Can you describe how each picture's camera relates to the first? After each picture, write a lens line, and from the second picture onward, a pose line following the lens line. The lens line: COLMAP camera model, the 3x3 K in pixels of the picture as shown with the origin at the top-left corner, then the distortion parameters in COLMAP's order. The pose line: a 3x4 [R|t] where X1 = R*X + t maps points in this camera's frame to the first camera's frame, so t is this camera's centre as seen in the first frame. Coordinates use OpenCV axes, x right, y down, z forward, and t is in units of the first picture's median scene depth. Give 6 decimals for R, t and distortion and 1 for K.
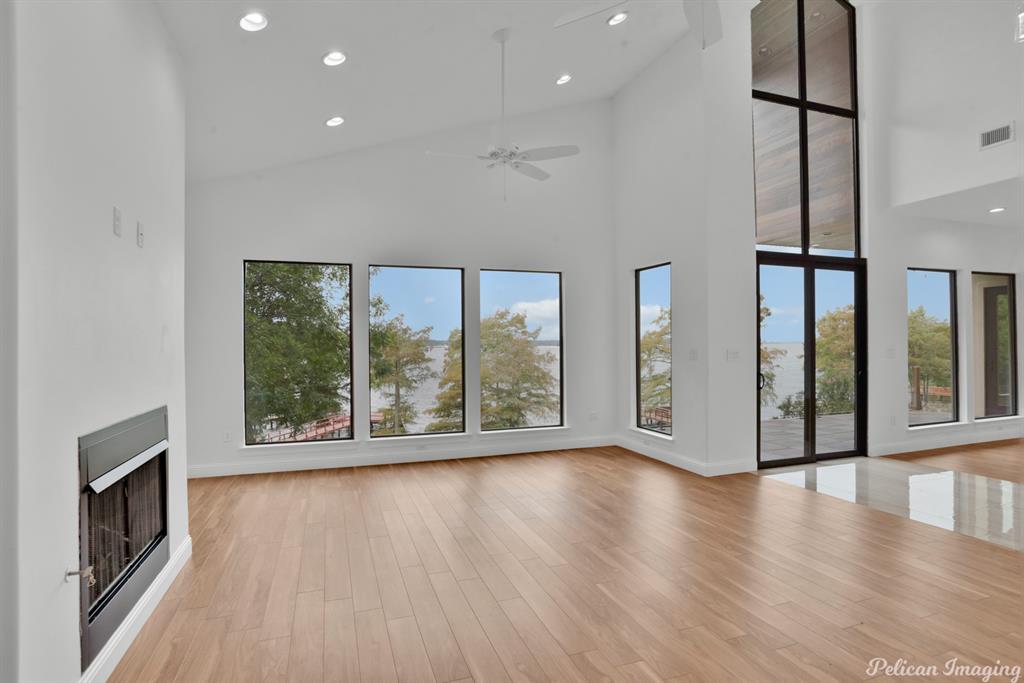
lens RADIAL K [[521.8, 0, 515.0], [0, 521.8, 346.0], [0, 0, 1]] dist [-0.006912, 0.000403]
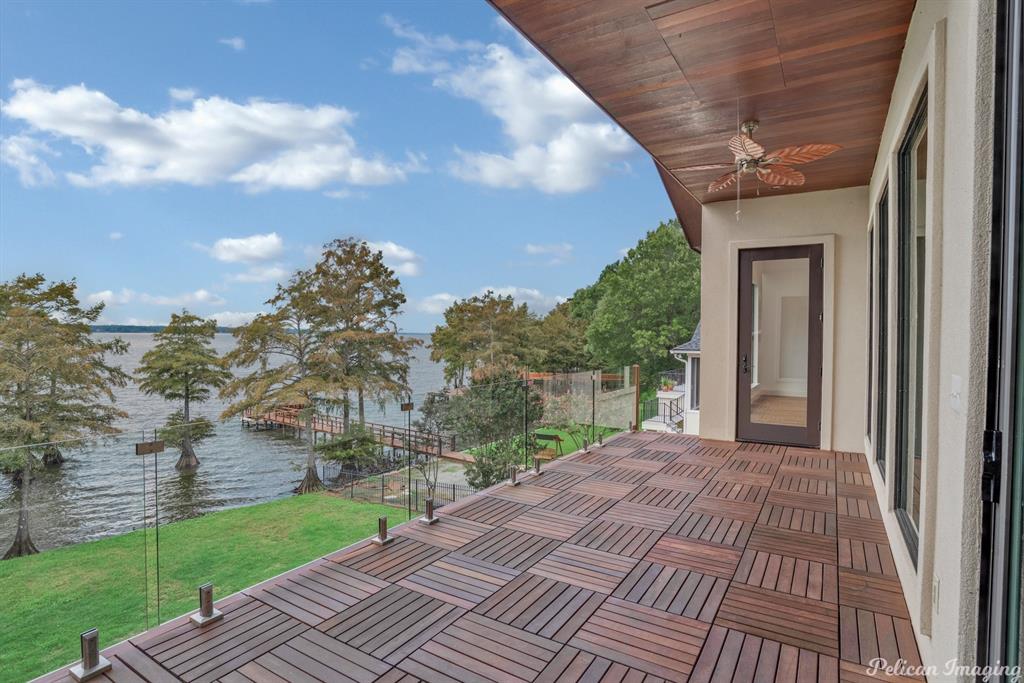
lens RADIAL K [[521.8, 0, 511.2], [0, 521.8, 344.1], [0, 0, 1]] dist [-0.006912, 0.000403]
pose [[0.782745, 0.005254, 0.622320, 0.064514], [-0.015394, 0.999822, 0.010921, 0.002313], [-0.622152, -0.018129, 0.782687, 0.161644]]
